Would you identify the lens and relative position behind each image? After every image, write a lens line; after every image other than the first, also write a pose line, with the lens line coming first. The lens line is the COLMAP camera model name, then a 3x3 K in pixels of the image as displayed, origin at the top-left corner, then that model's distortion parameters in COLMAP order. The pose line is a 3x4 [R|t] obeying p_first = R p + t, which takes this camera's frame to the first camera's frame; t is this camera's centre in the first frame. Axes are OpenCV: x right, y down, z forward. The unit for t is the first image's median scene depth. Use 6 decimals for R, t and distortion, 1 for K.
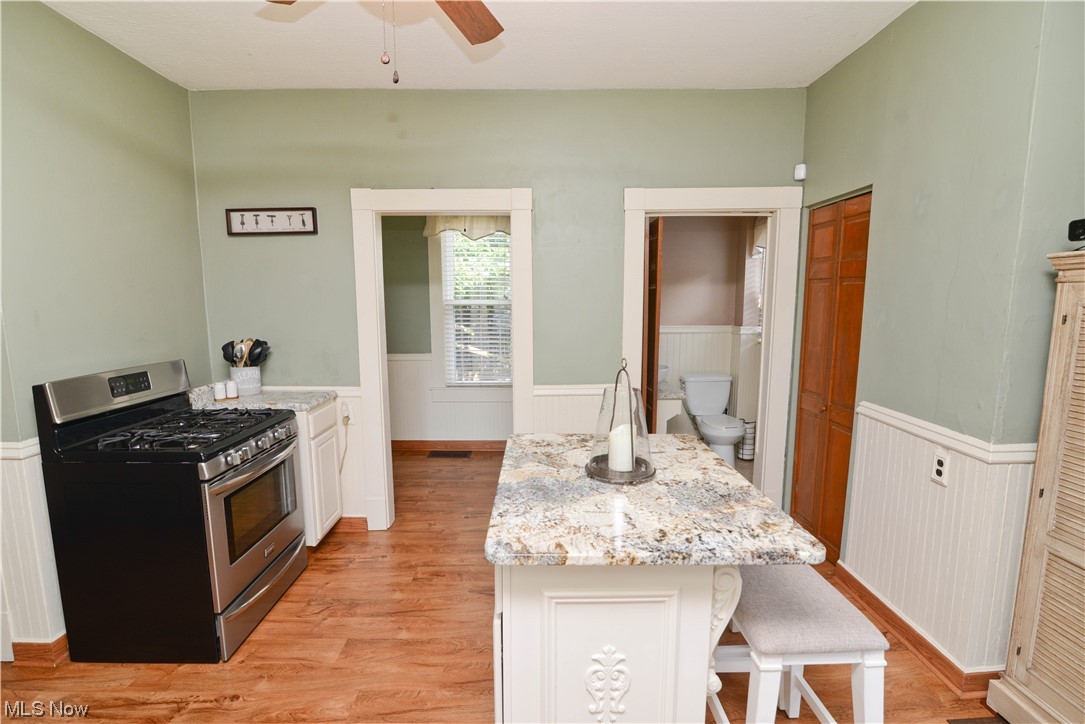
lens RADIAL K [[498.2, 0, 541.8], [0, 498.2, 363.1], [0, 0, 1]] dist [-0.017815, -0.000253]
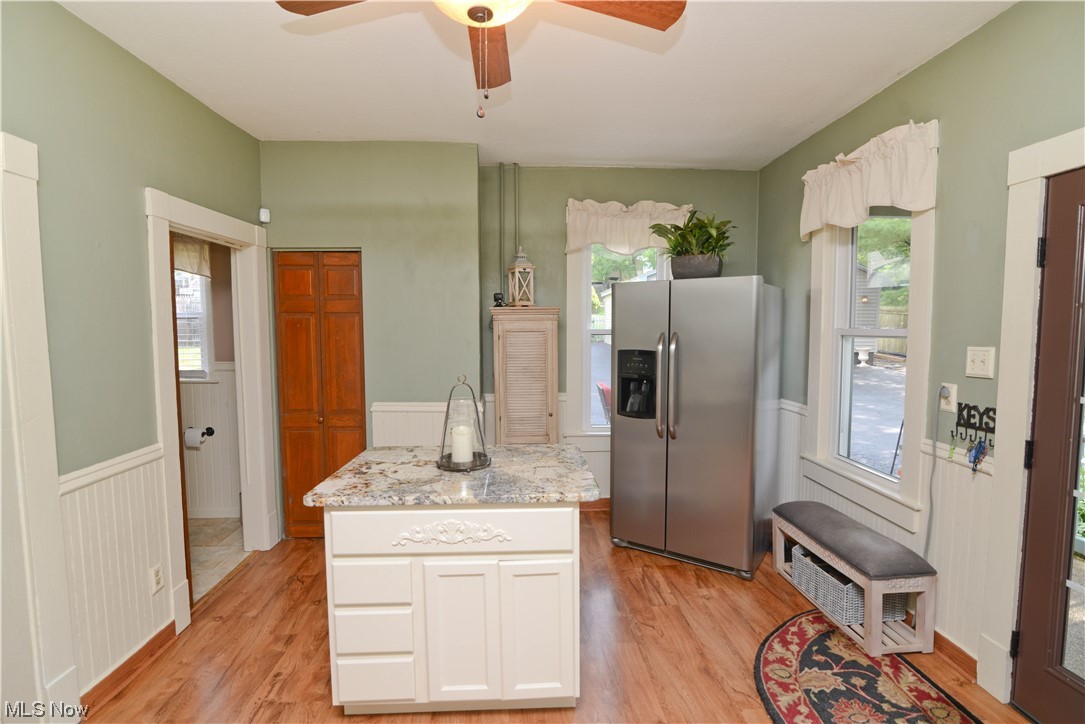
lens RADIAL K [[509.2, 0, 542.5], [0, 509.2, 362.0], [0, 0, 1]] dist [-0.015165, 0.000012]
pose [[-0.025349, -0.065628, 0.997522, -1.052007], [0.132182, 0.988861, 0.068417, -0.094886], [-0.990901, 0.133589, -0.016392, 0.733271]]
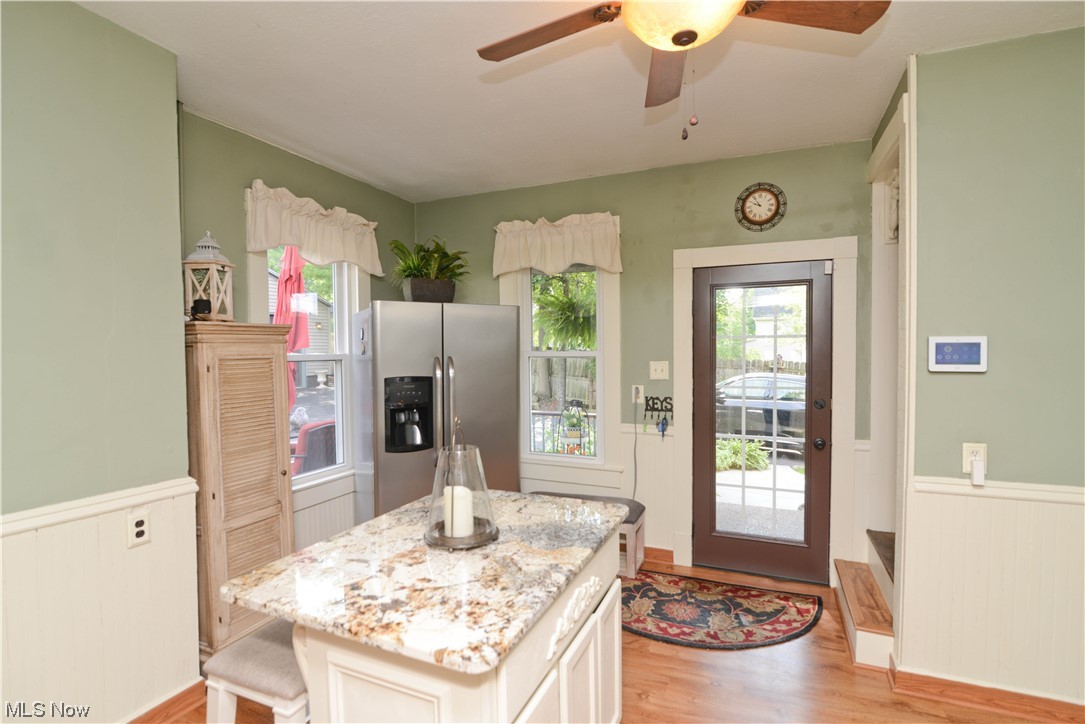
lens RADIAL K [[510.1, 0, 549.0], [0, 510.1, 362.4], [0, 0, 1]] dist [-0.015146, -0.000006]
pose [[-0.907707, -0.001393, 0.419602, -0.367334], [0.064565, 0.987622, 0.142950, -0.216885], [-0.414607, 0.156848, -0.896382, 1.621718]]
